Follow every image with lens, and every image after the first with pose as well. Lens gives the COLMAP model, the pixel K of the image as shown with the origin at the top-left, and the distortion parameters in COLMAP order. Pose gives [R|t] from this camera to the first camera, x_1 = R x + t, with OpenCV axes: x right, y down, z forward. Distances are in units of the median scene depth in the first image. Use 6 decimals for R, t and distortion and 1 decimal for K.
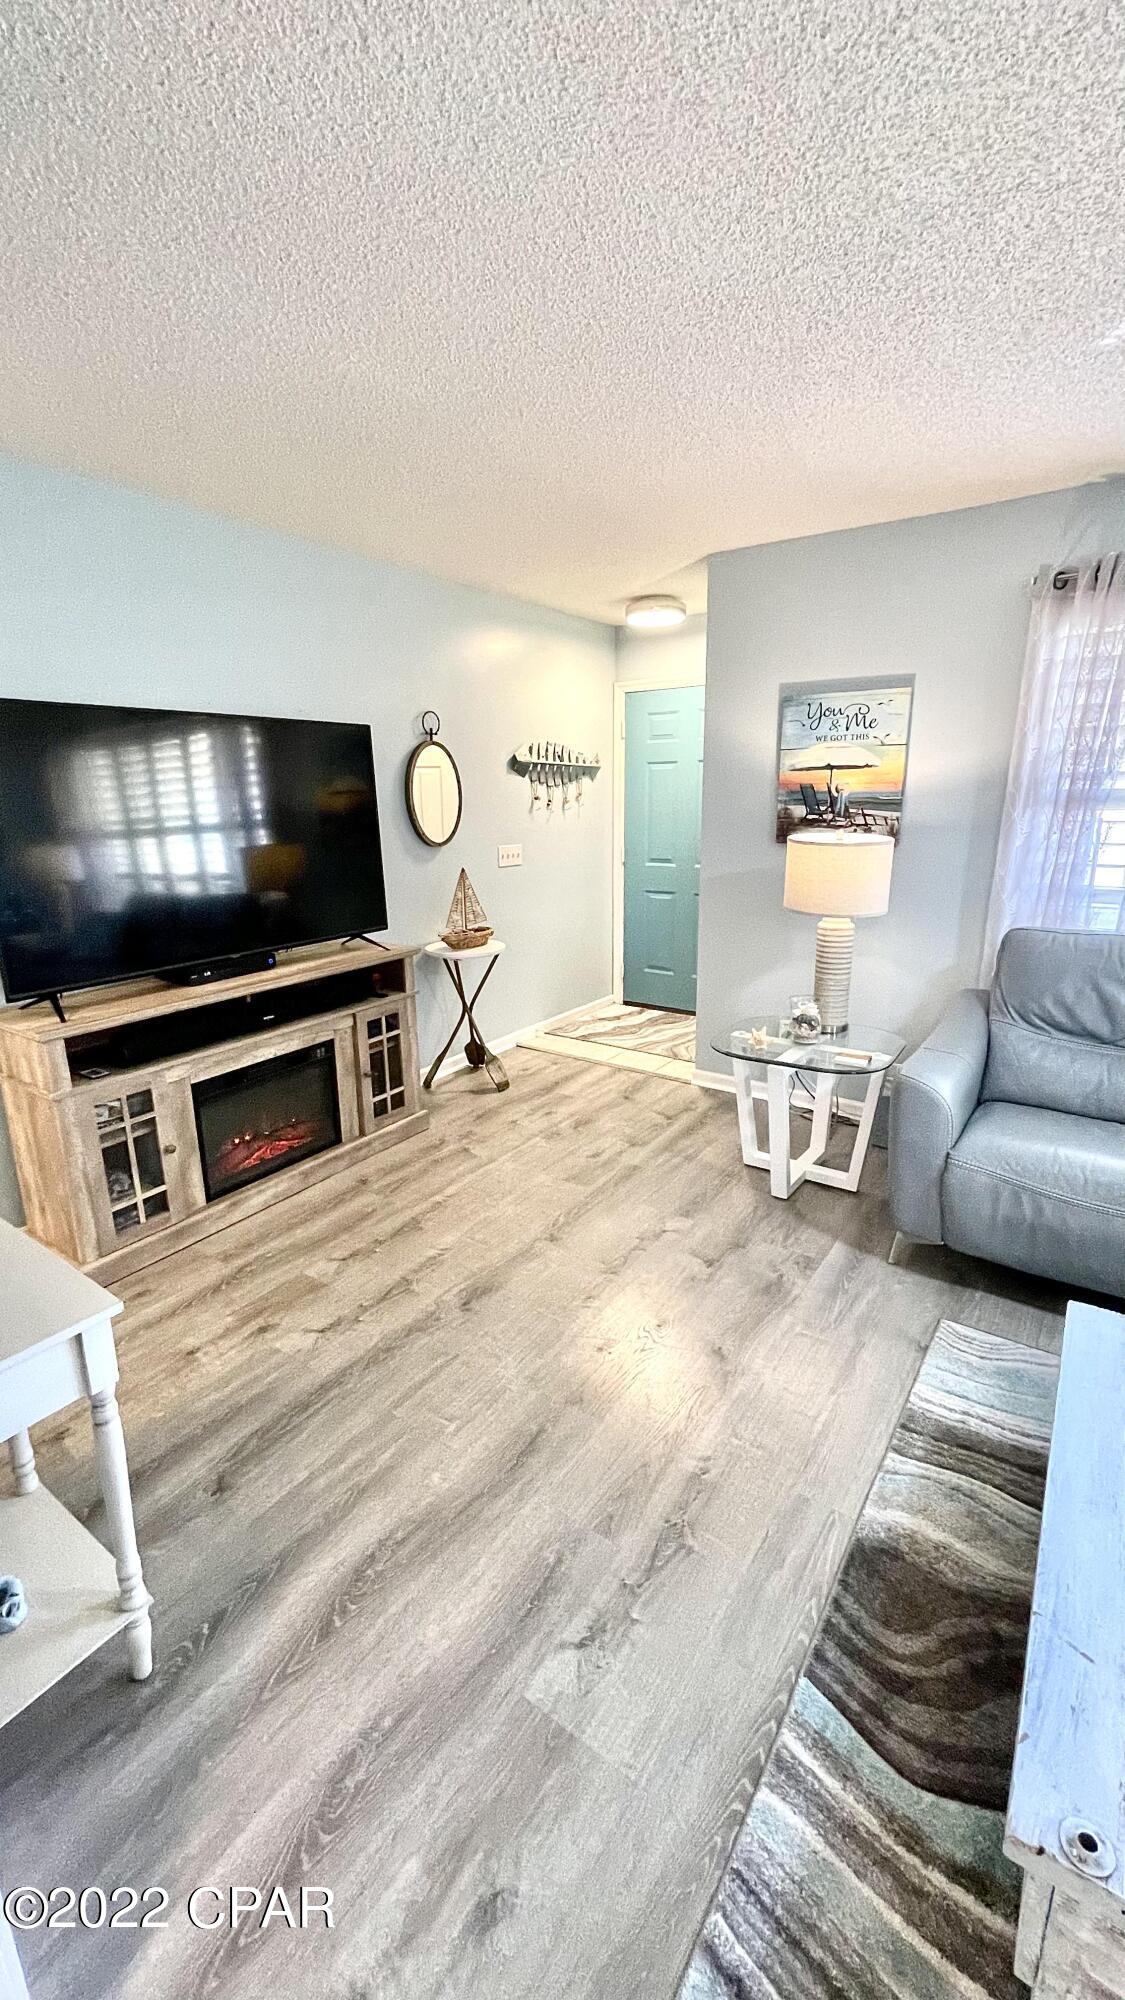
lens RADIAL K [[807.5, 0, 573.0], [0, 807.5, 983.8], [0, 0, 1]] dist [-0.002073, 0.001930]
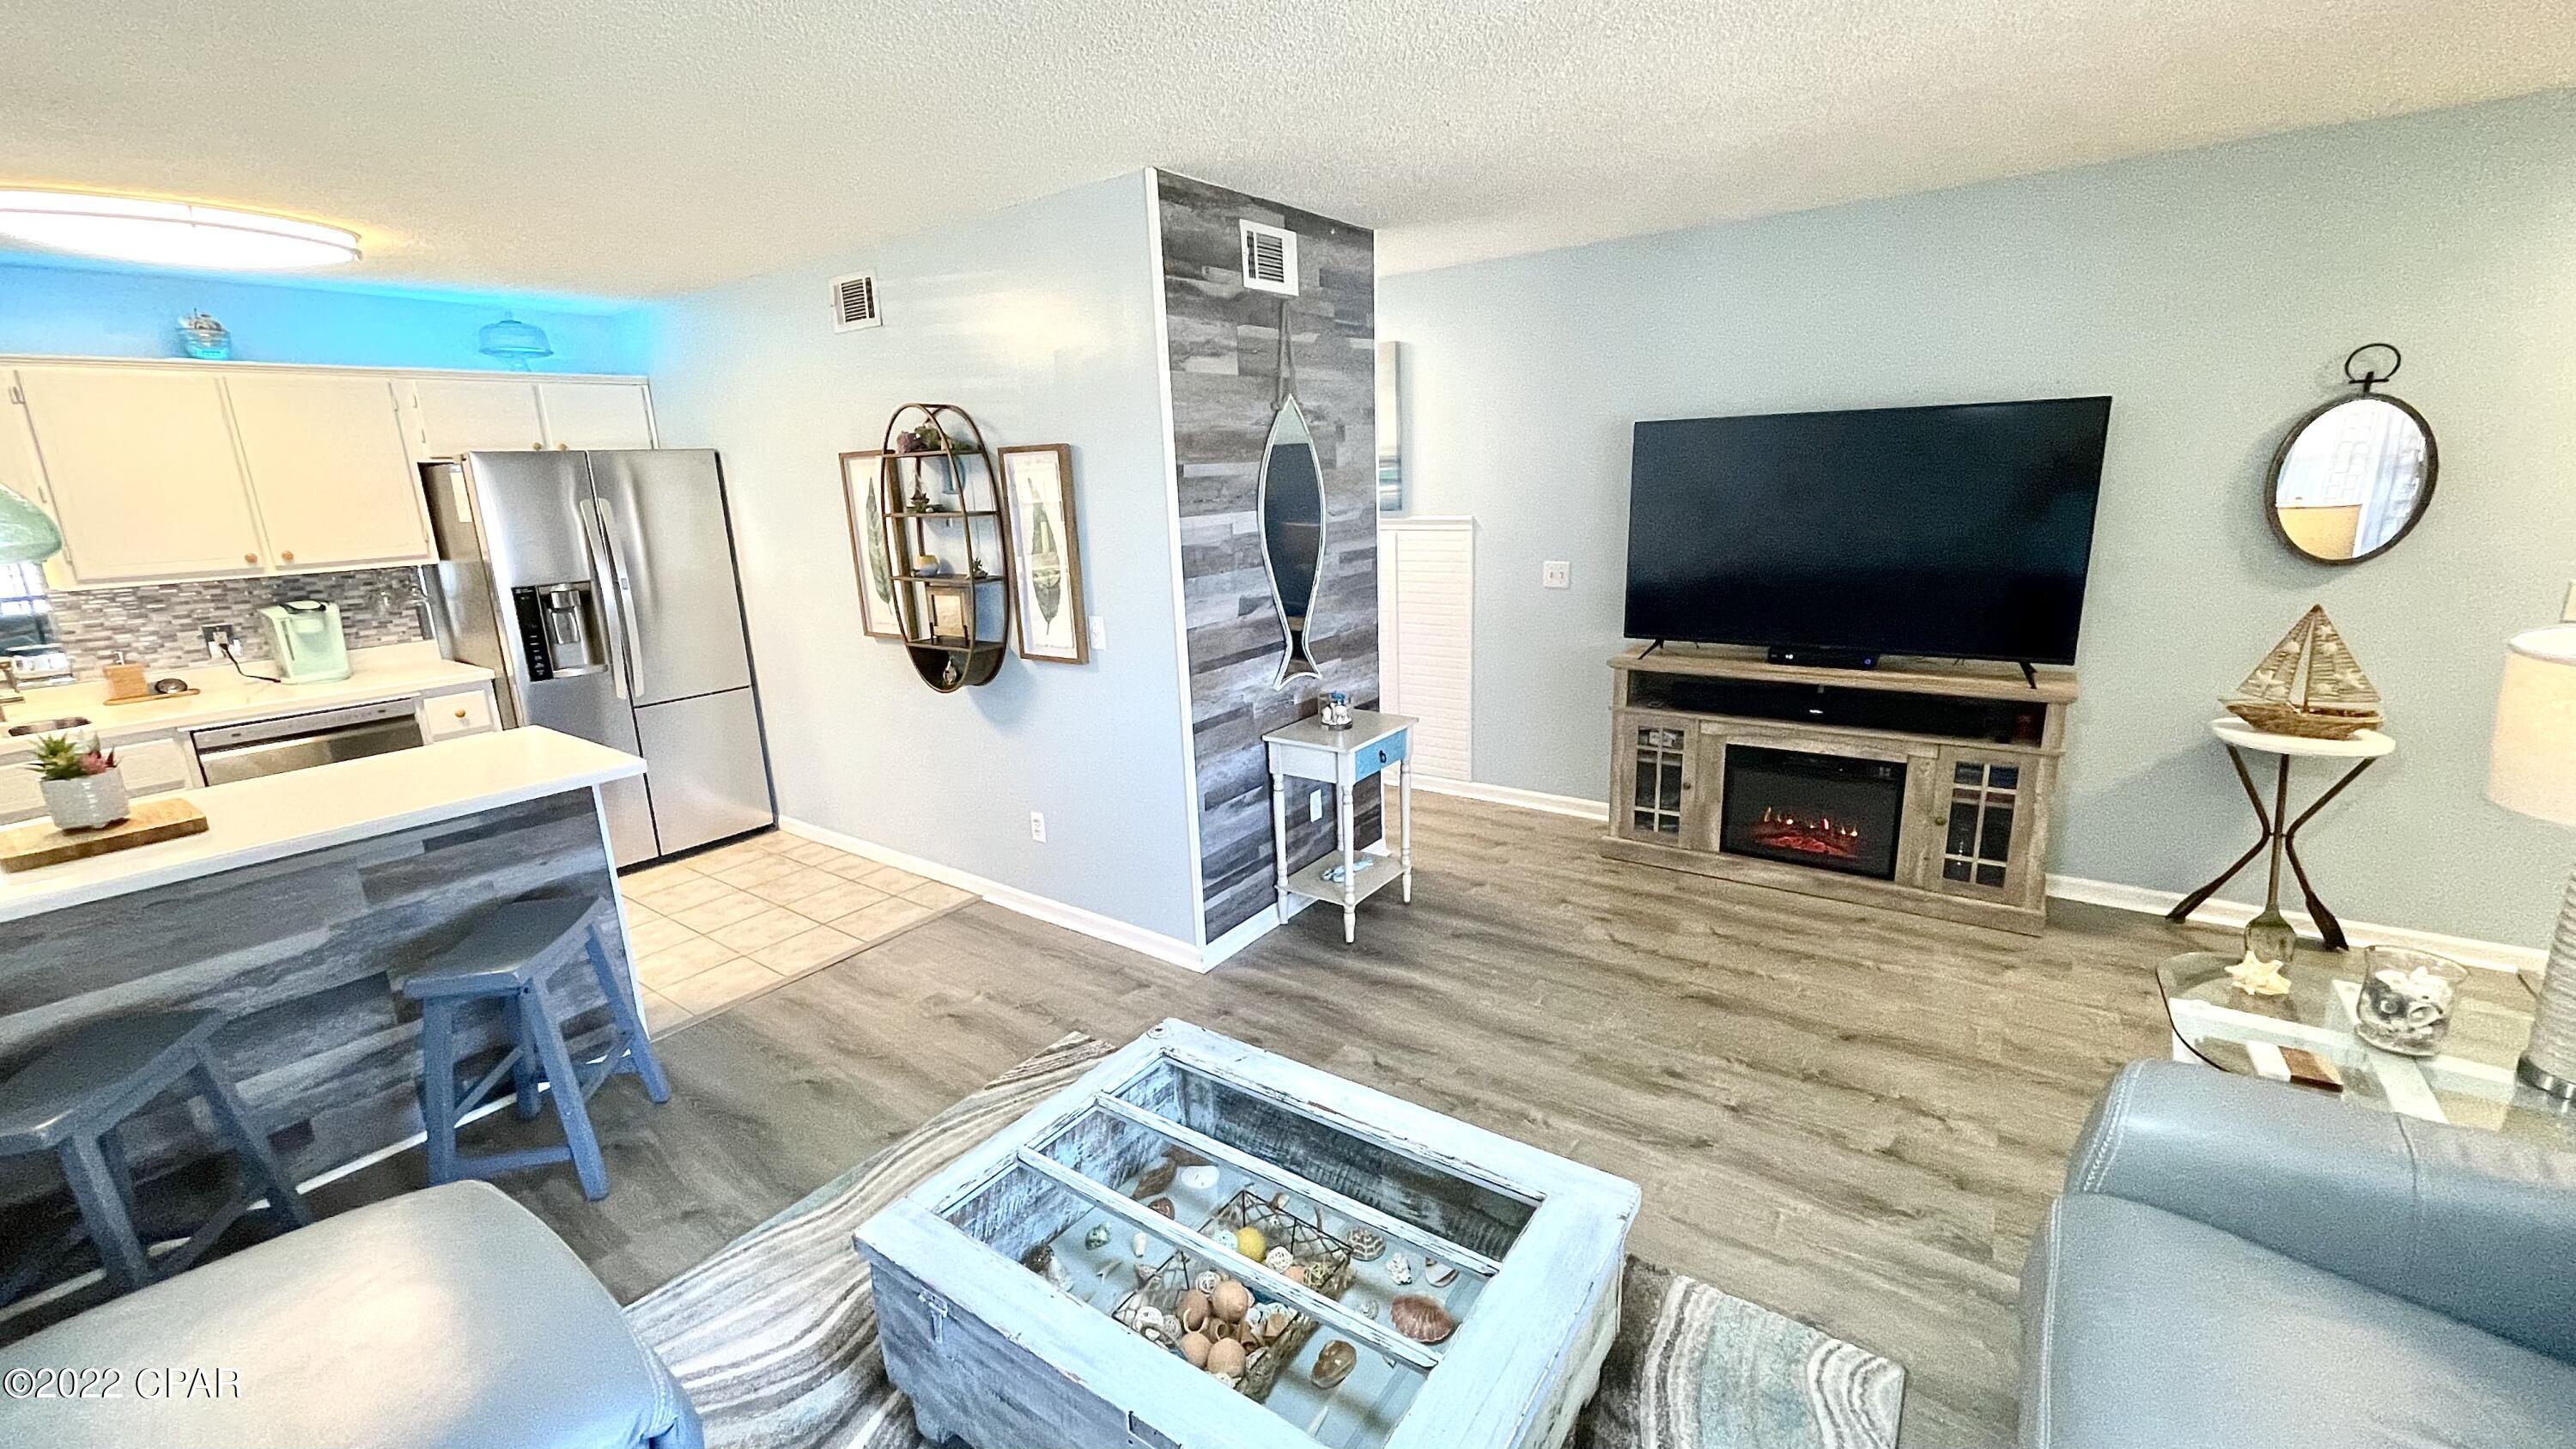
lens RADIAL K [[1040.2, 0, 1274.2], [0, 1040.2, 719.7], [0, 0, 1]] dist [-0.002073, 0.001930]
pose [[-0.023151, 0.253864, -0.966963, 0.932569], [-0.194181, 0.947660, 0.253445, -0.152804], [0.980693, 0.193633, 0.027356, 0.315715]]
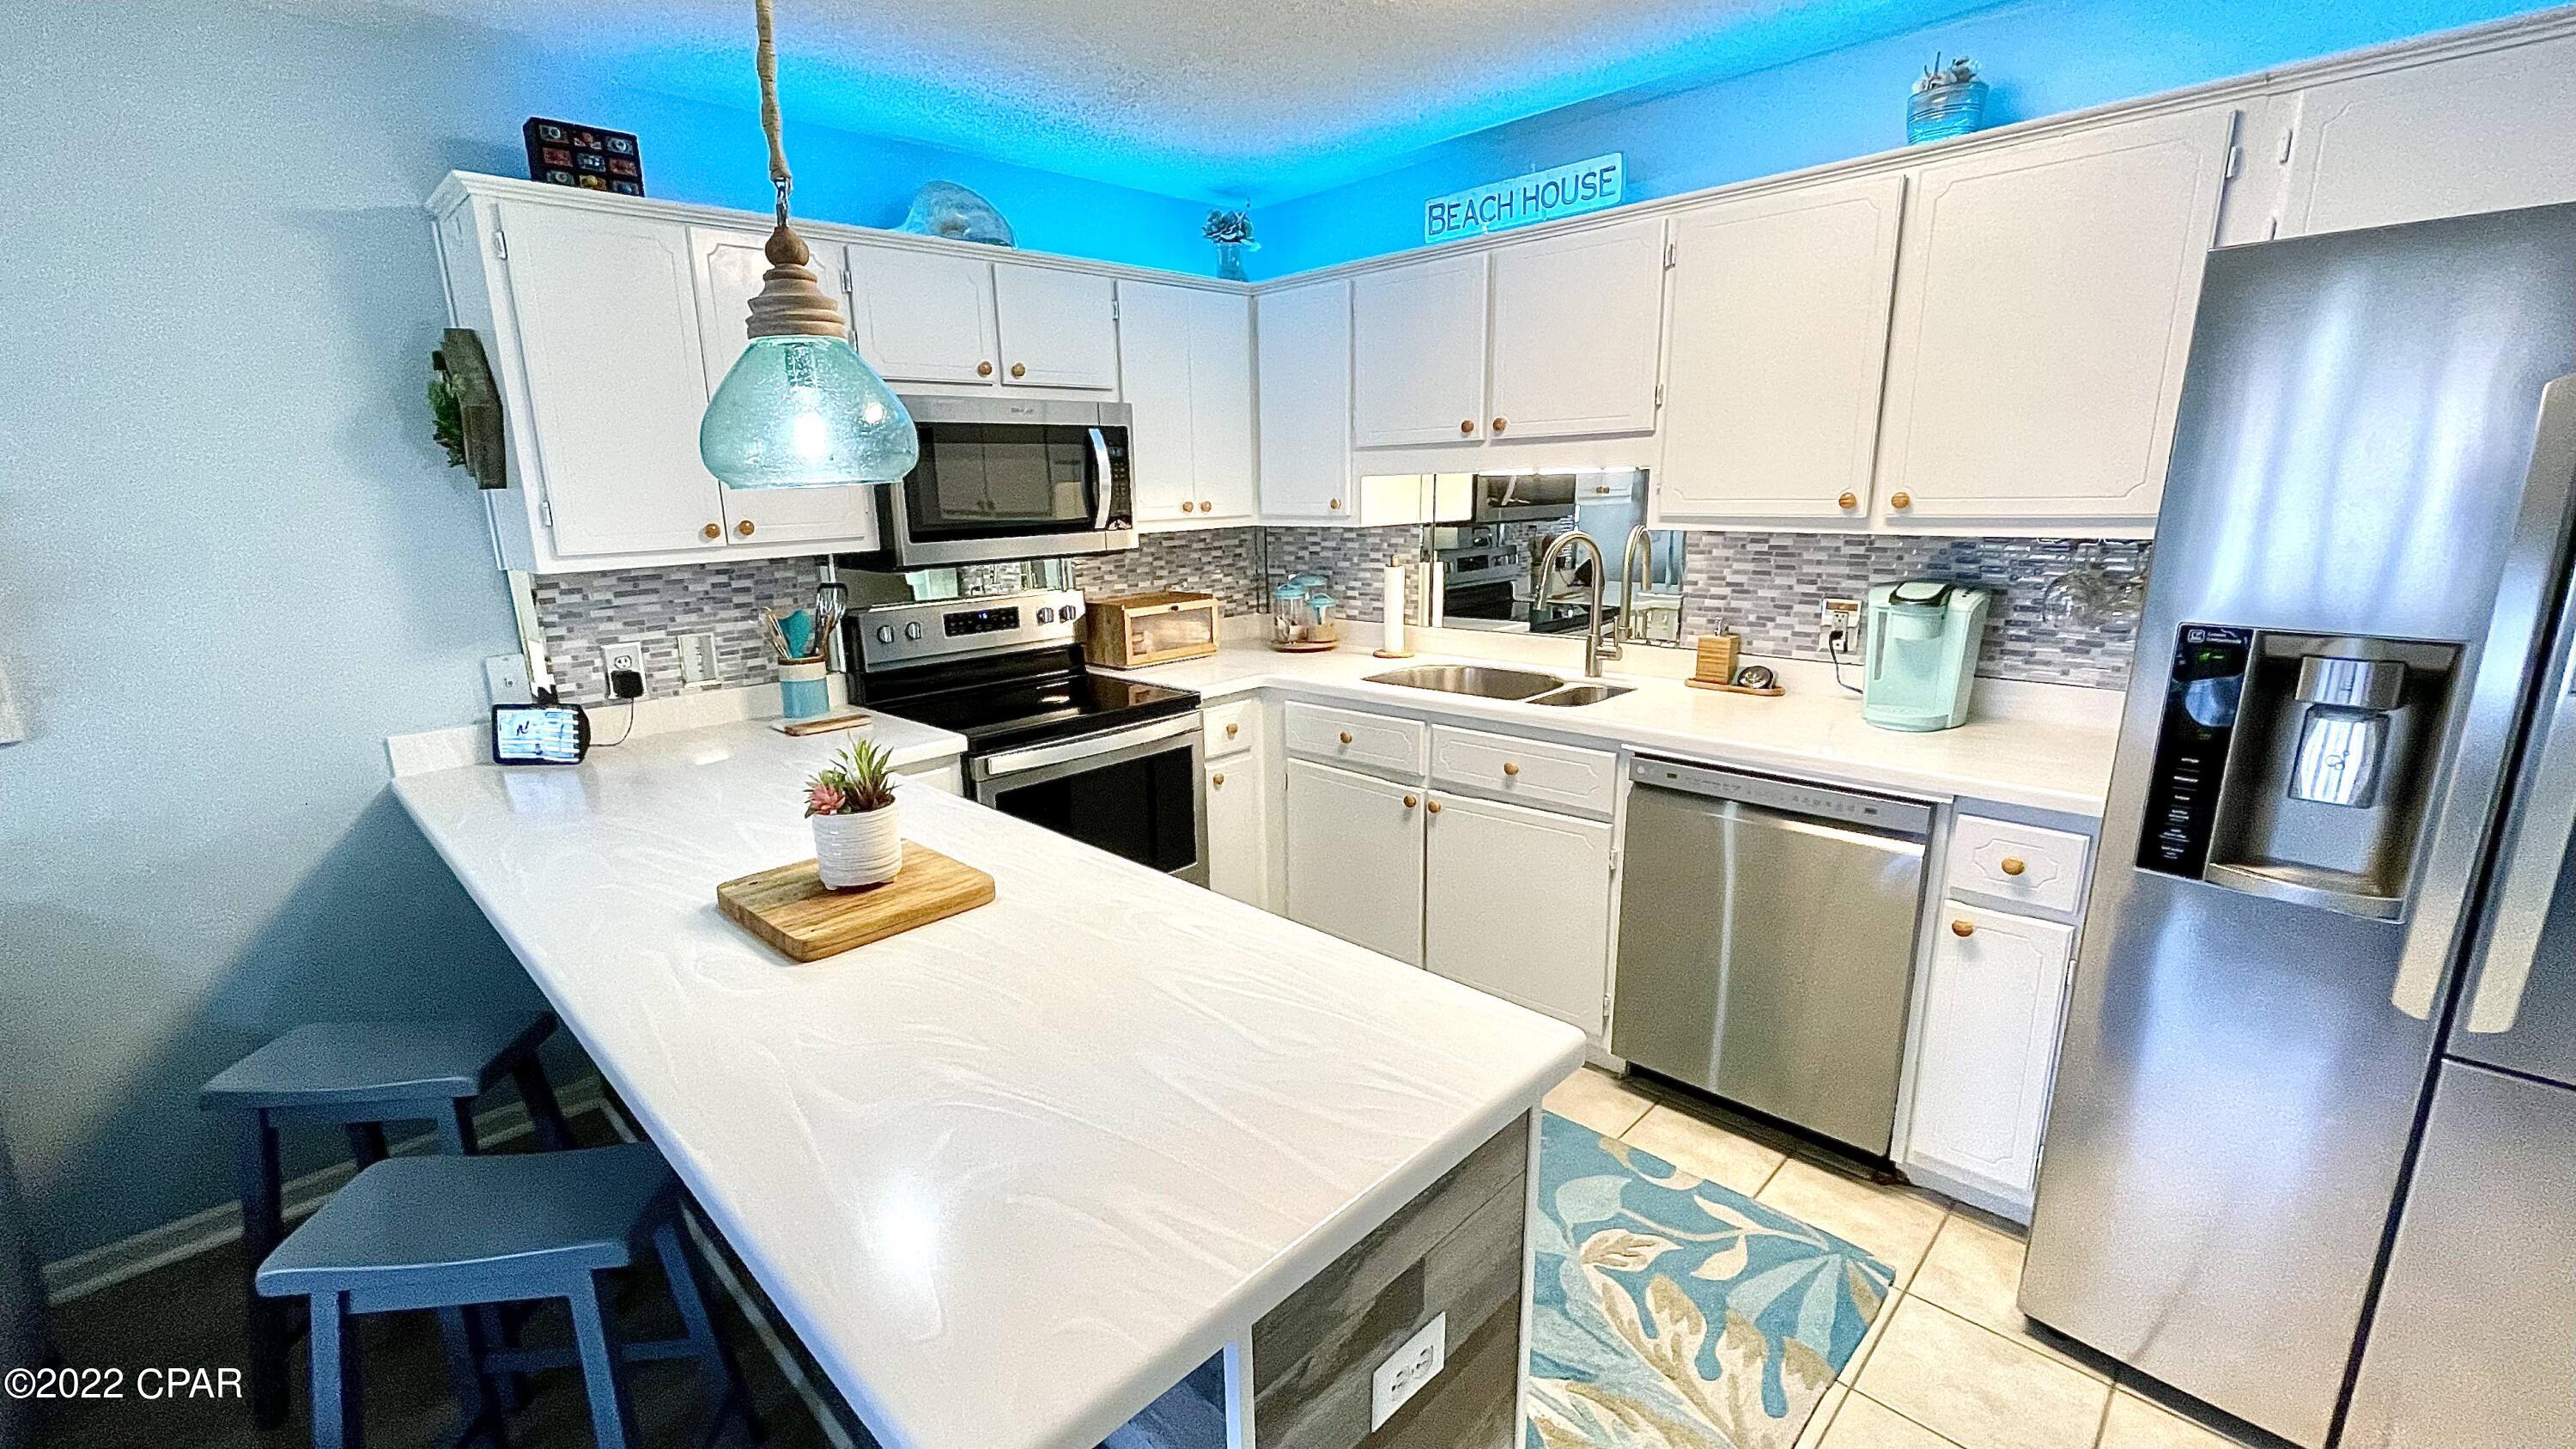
lens RADIAL K [[1040.2, 0, 1235.1], [0, 1040.2, 745.4], [0, 0, 1]] dist [-0.002073, 0.001930]
pose [[-0.980938, -0.005114, 0.194254, -0.127246], [0.085691, 0.885824, 0.456040, 0.019510], [-0.174408, 0.463993, -0.868500, -0.154280]]
